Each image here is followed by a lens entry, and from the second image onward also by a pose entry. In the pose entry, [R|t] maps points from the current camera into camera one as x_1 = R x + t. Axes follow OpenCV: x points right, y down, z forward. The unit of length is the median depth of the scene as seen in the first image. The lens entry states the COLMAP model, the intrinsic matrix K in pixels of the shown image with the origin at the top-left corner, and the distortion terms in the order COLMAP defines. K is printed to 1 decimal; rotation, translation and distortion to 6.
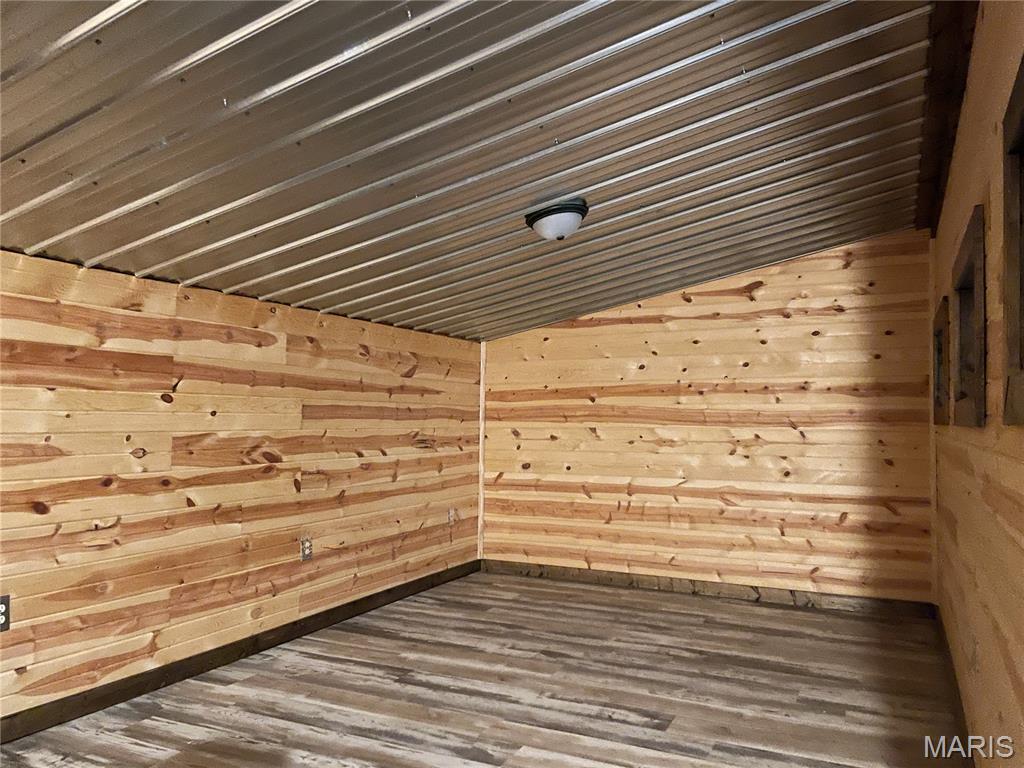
lens RADIAL K [[777.5, 0, 517.4], [0, 777.5, 386.1], [0, 0, 1]] dist [0.100470, -0.134131]
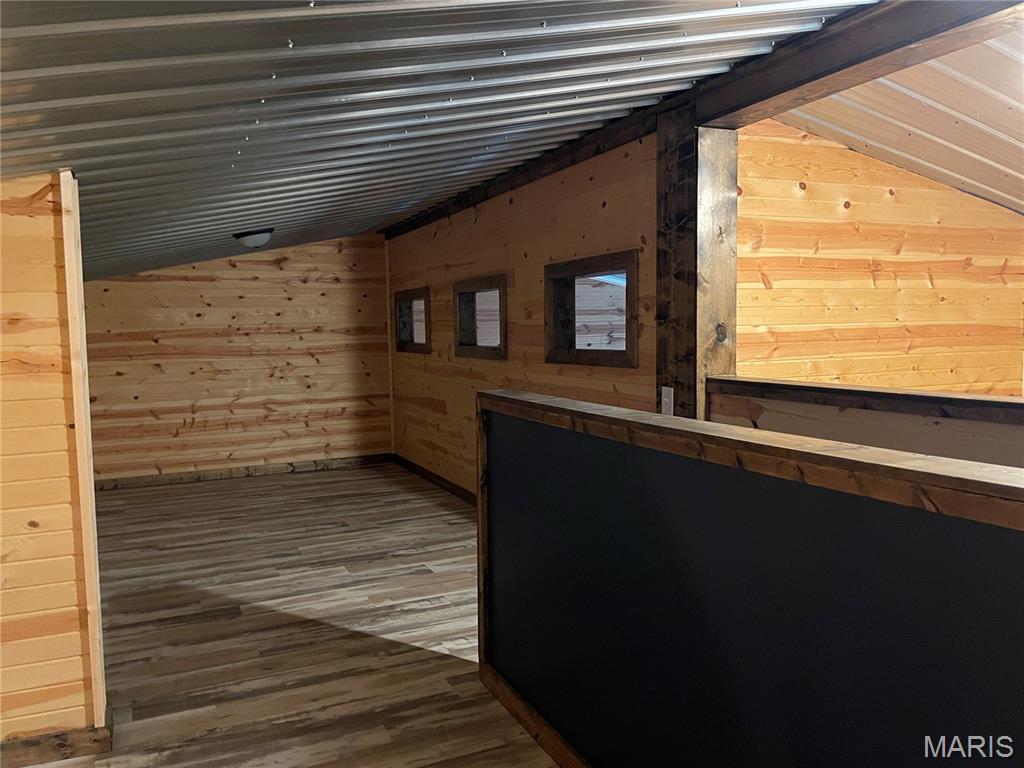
lens RADIAL K [[777.5, 0, 517.4], [0, 777.5, 386.1], [0, 0, 1]] dist [0.100470, -0.134131]
pose [[0.638335, -0.082138, 0.765363, -0.548308], [-0.008010, 0.993528, 0.113305, -0.063603], [-0.769717, -0.078458, 0.633546, -0.268592]]
